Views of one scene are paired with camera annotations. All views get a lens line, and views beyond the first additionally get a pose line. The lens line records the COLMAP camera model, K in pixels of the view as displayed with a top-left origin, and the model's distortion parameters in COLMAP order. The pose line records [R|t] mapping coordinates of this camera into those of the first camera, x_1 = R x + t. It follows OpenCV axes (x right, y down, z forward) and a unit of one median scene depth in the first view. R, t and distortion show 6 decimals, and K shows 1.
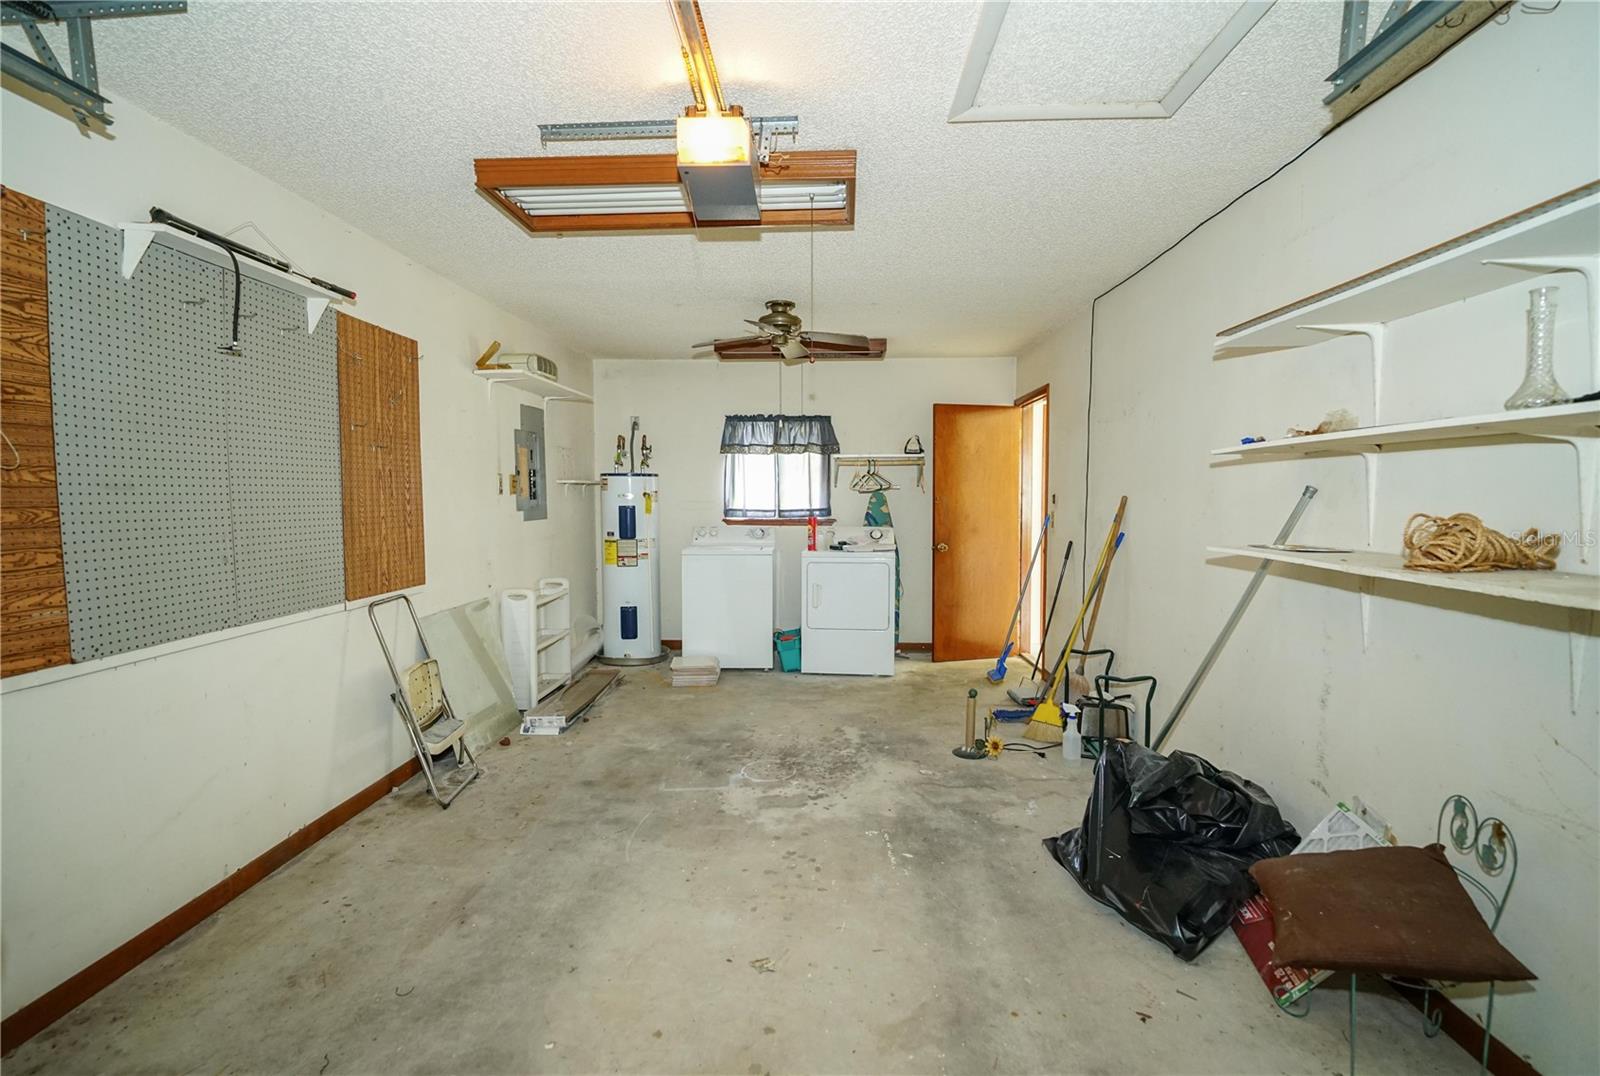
lens RADIAL K [[742.4, 0, 806.0], [0, 742.4, 543.7], [0, 0, 1]] dist [0.000052, -0.000073]
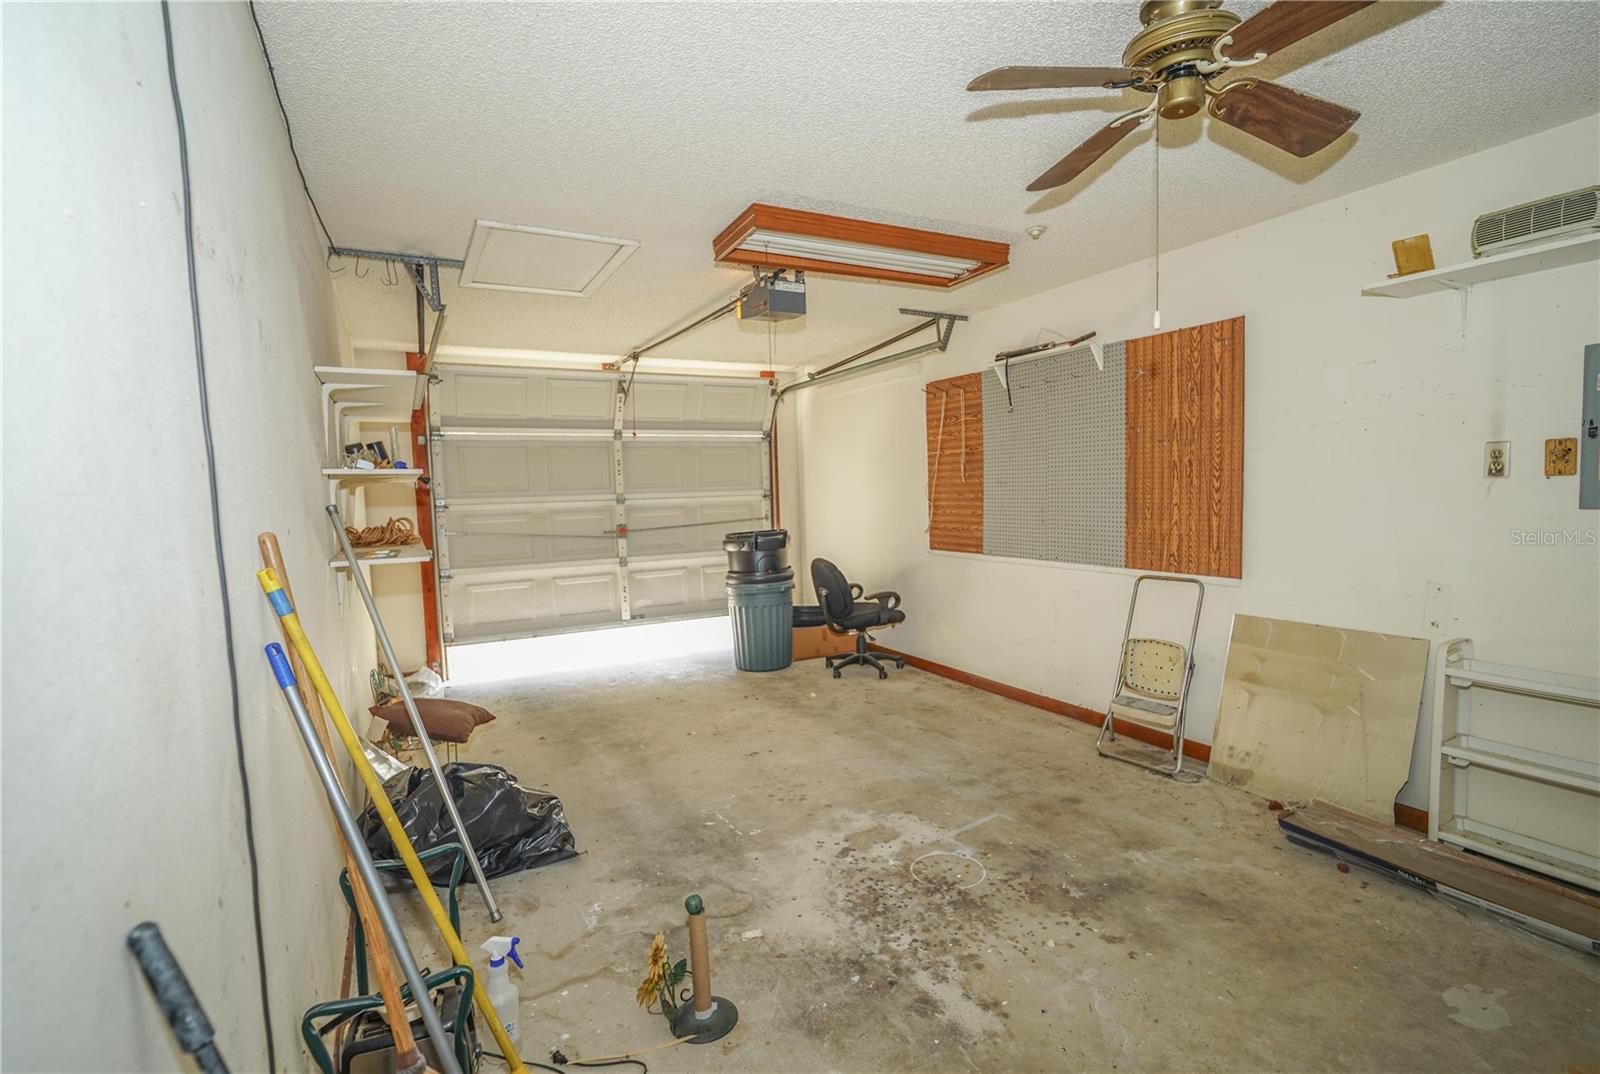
lens RADIAL K [[742.4, 0, 806.0], [0, 742.4, 542.7], [0, 0, 1]] dist [0.000052, -0.000073]
pose [[-0.864654, 0.065369, -0.498097, 0.464231], [-0.002338, 0.990963, 0.134112, -0.127029], [0.502363, 0.117125, -0.856687, 1.698289]]
